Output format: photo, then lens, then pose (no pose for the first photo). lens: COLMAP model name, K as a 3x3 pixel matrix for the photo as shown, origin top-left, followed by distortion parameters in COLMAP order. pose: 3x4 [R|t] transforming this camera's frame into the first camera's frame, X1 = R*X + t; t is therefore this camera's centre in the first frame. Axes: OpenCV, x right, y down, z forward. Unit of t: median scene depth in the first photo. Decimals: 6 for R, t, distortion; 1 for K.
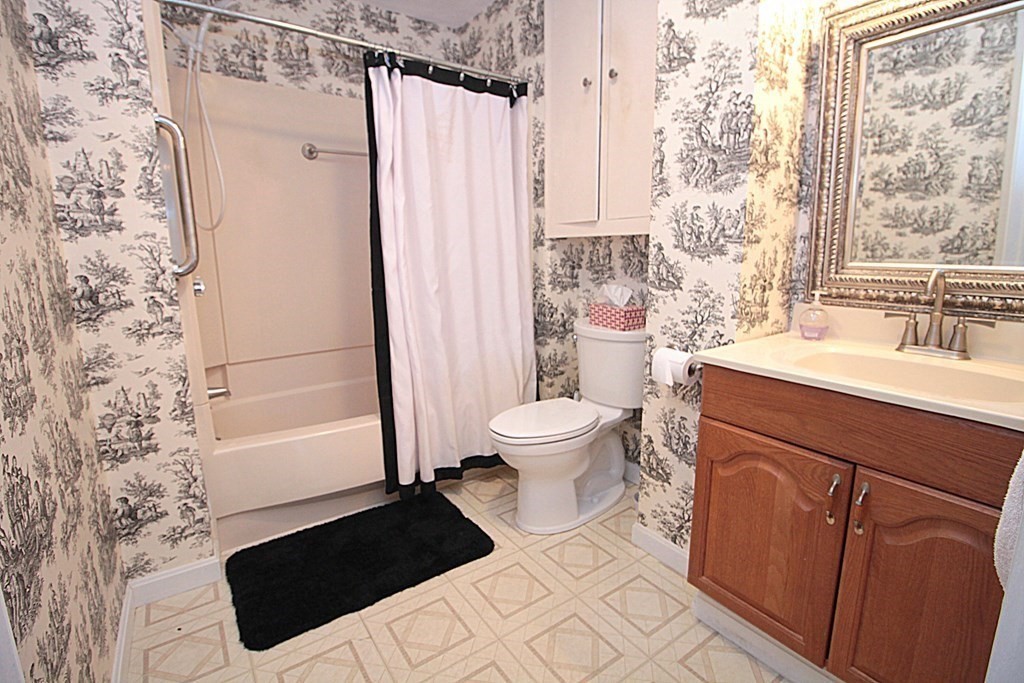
lens RADIAL K [[504.1, 0, 513.6], [0, 504.1, 330.3], [0, 0, 1]] dist [0.000726, -0.013407]
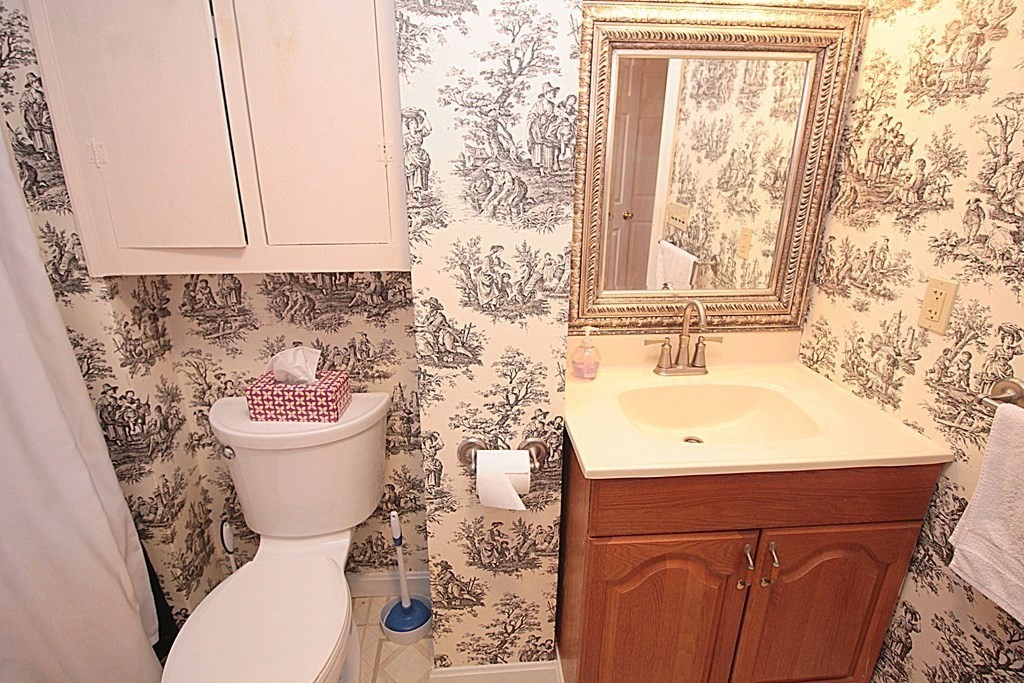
lens RADIAL K [[504.1, 0, 513.6], [0, 504.1, 330.3], [0, 0, 1]] dist [0.000726, -0.013407]
pose [[0.499866, -0.248646, 0.829644, -0.212587], [0.127561, 0.968594, 0.213433, -0.276615], [-0.856658, -0.000858, 0.515885, 0.629460]]
